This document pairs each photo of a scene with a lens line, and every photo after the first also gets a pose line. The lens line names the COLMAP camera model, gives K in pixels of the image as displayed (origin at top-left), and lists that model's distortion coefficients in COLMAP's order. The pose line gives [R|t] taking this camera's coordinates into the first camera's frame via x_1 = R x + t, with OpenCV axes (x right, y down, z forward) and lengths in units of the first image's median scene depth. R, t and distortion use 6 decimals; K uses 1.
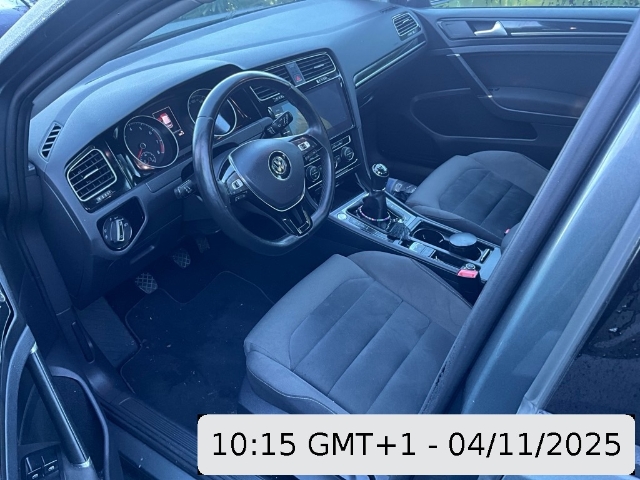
lens RADIAL K [[533.7, 0, 320.0], [0, 533.7, 240.0], [0, 0, 1]] dist [0.135928, -0.284995]
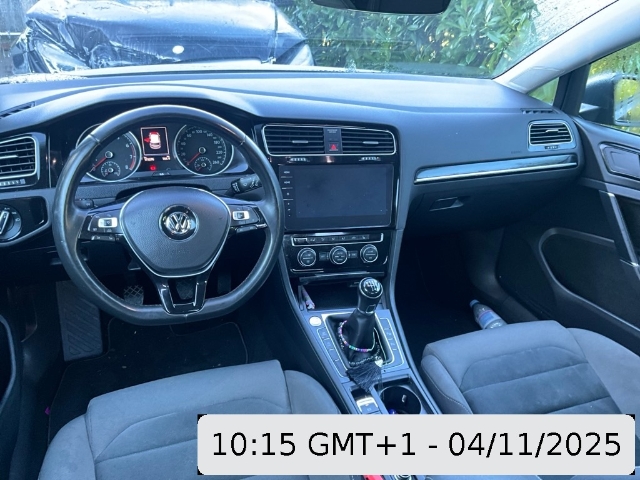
lens RADIAL K [[533.7, 0, 320.0], [0, 533.7, 240.0], [0, 0, 1]] dist [0.135928, -0.284995]
pose [[0.813978, 0.374964, -0.443668, 0.351062], [-0.421177, 0.906957, -0.006204, -0.150057], [0.400062, 0.191912, 0.896170, 0.267754]]
